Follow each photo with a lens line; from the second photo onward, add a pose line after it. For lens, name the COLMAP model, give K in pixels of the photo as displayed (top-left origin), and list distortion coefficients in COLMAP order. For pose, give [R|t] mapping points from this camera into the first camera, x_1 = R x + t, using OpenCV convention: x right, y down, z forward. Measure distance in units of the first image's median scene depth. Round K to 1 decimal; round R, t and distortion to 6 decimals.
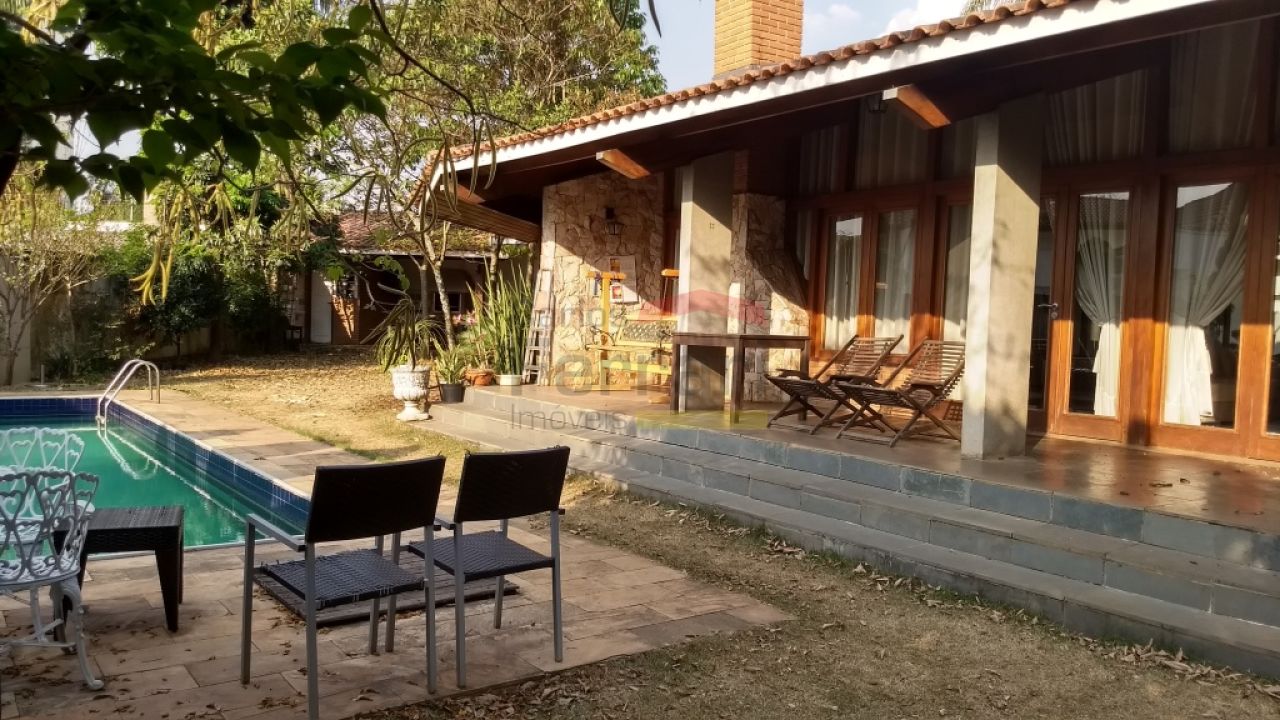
lens RADIAL K [[967.3, 0, 638.3], [0, 967.3, 356.1], [0, 0, 1]] dist [0.179802, -0.308513]
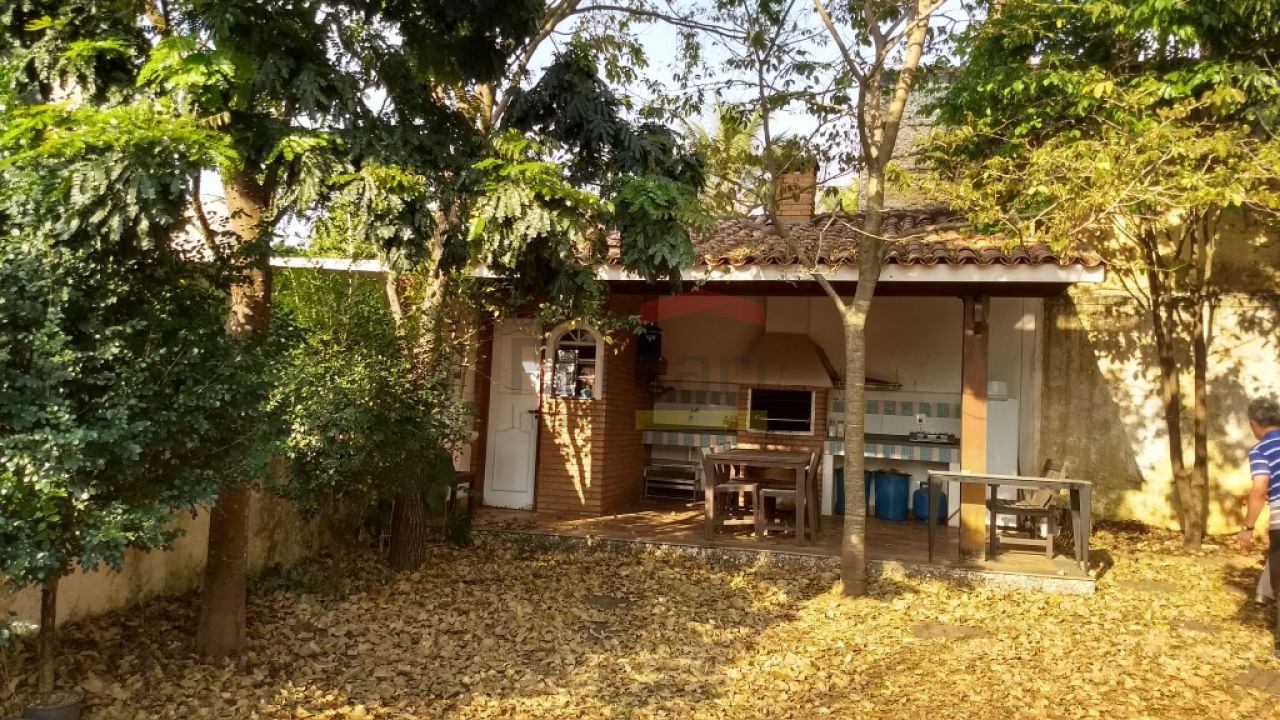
lens RADIAL K [[1021.3, 0, 635.3], [0, 1021.3, 365.0], [0, 0, 1]] dist [0.133053, -0.176986]
pose [[0.995940, 0.022012, -0.087283, -0.237233], [-0.030132, 0.995226, -0.092833, -0.036136], [0.084822, 0.095086, 0.991849, 0.584330]]
